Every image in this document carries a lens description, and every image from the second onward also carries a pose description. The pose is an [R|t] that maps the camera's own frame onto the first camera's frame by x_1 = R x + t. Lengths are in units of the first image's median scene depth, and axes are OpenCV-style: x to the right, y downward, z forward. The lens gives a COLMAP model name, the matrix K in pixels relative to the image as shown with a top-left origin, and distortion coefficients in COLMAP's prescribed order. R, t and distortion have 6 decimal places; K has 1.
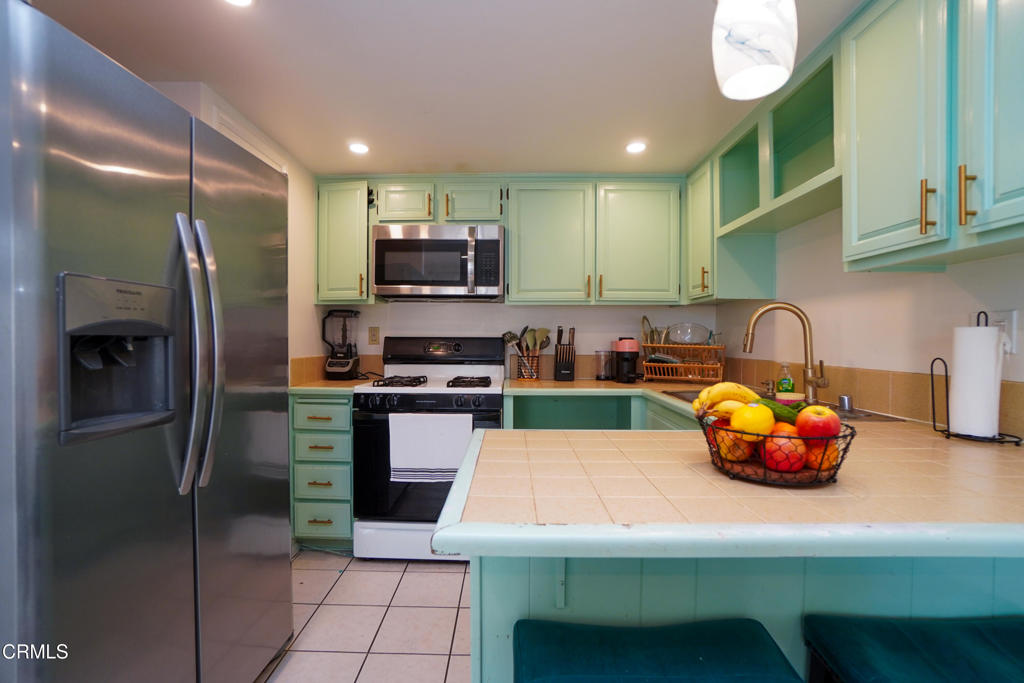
lens RADIAL K [[460.3, 0, 512.0], [0, 460.3, 341.5], [0, 0, 1]] dist [-0.048554, 0.017509]
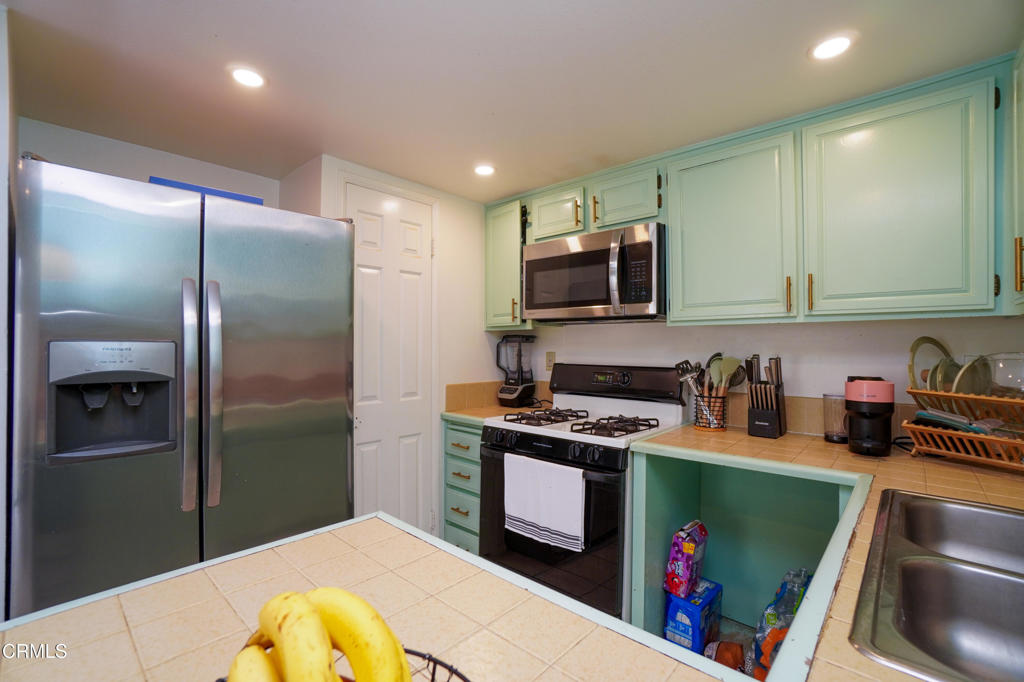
lens RADIAL K [[460.3, 0, 512.0], [0, 460.3, 341.0], [0, 0, 1]] dist [-0.048554, 0.017509]
pose [[0.745479, -0.006412, -0.666498, 0.299458], [-0.006874, 0.999827, -0.017307, -0.041806], [0.666494, 0.017484, 0.745306, 0.280188]]
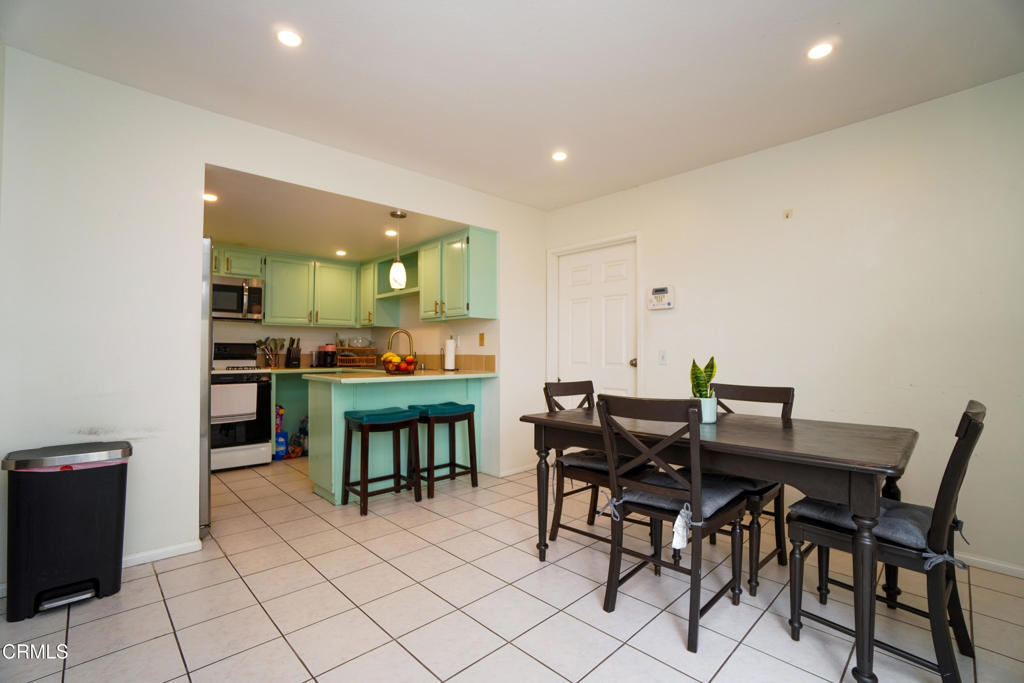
lens RADIAL K [[446.7, 0, 506.9], [0, 446.7, 342.4], [0, 0, 1]] dist [-0.073944, 0.025046]
pose [[0.716570, 0.013086, 0.697392, -0.514809], [0.006379, 0.999659, -0.025313, 0.037178], [-0.697486, 0.022587, 0.716243, -0.853292]]
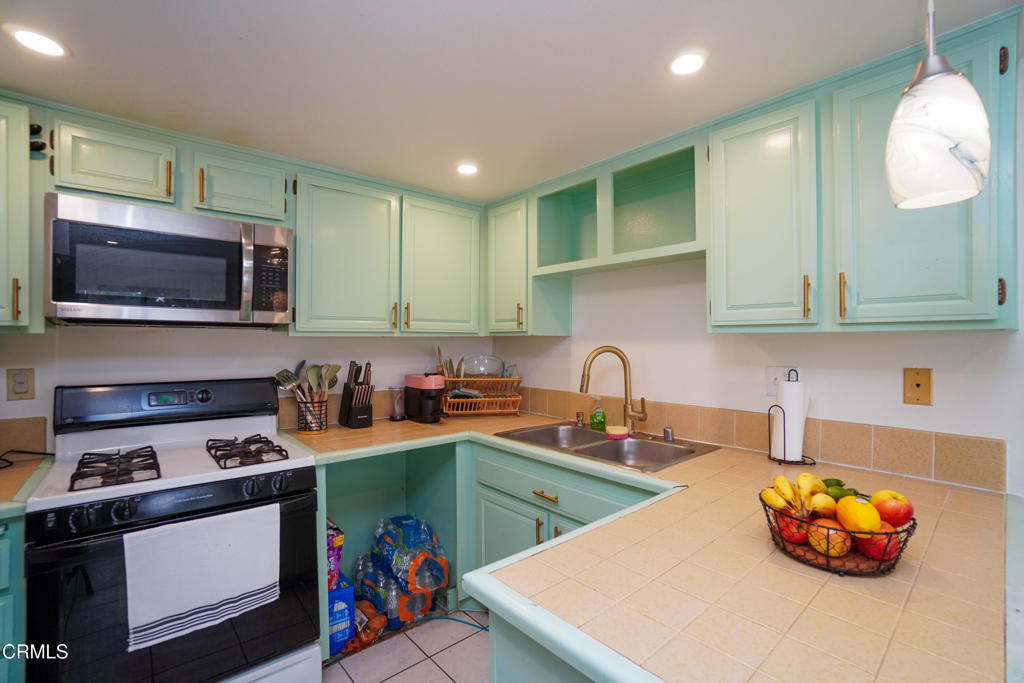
lens RADIAL K [[446.7, 0, 506.9], [0, 446.7, 342.4], [0, 0, 1]] dist [-0.073944, 0.025046]
pose [[0.751363, -0.003930, 0.659877, -0.220490], [0.006100, 0.999981, -0.000990, -0.067885], [-0.659861, 0.004769, 0.751373, 0.245950]]
